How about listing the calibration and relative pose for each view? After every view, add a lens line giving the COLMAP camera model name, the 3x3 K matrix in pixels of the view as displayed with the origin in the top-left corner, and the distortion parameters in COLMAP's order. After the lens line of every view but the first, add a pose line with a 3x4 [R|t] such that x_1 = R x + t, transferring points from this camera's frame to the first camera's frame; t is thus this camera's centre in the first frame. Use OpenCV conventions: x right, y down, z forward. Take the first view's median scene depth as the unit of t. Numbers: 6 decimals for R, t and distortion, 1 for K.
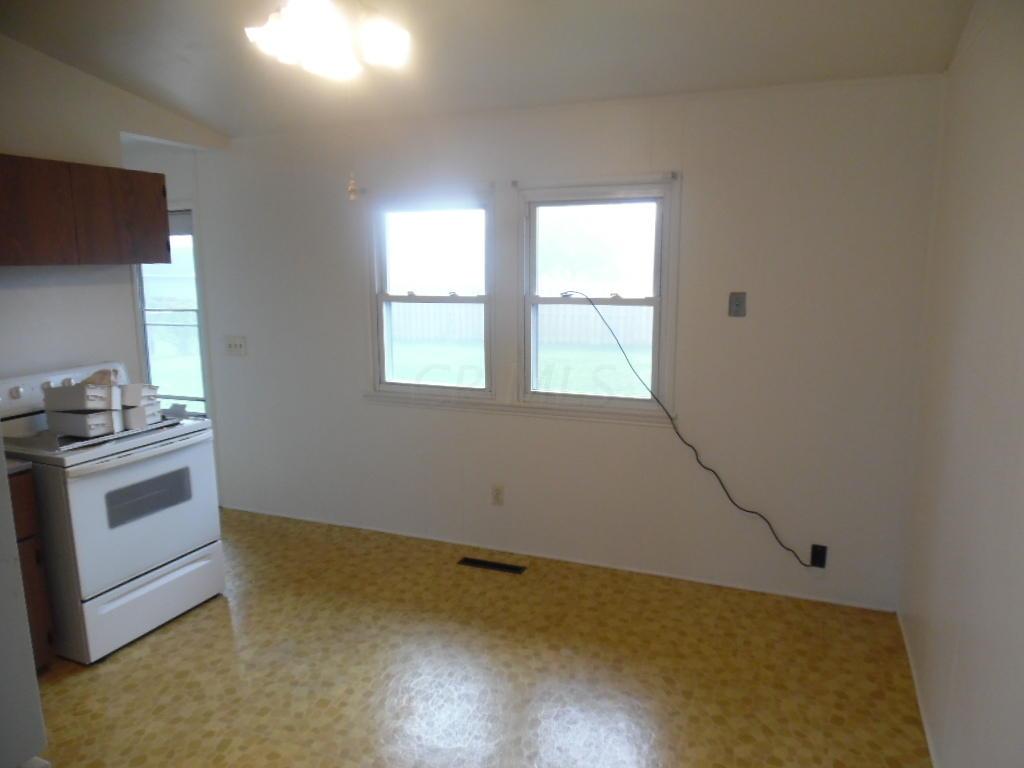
lens RADIAL K [[722.8, 0, 512.0], [0, 722.8, 384.0], [0, 0, 1]] dist [-0.013899, -0.004992]
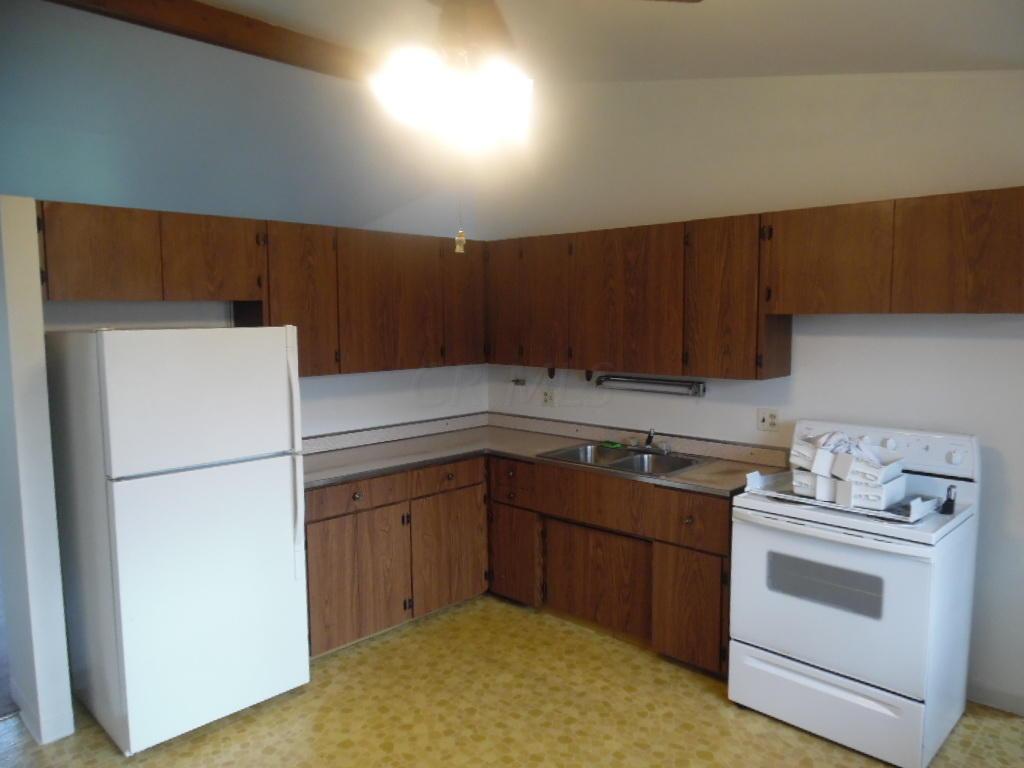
lens RADIAL K [[722.8, 0, 512.0], [0, 722.8, 384.0], [0, 0, 1]] dist [-0.013899, -0.004992]
pose [[-0.354441, 0.109016, -0.928702, 0.418001], [-0.147510, 0.974226, 0.170657, -0.175198], [0.923370, 0.197480, -0.329225, 0.937996]]
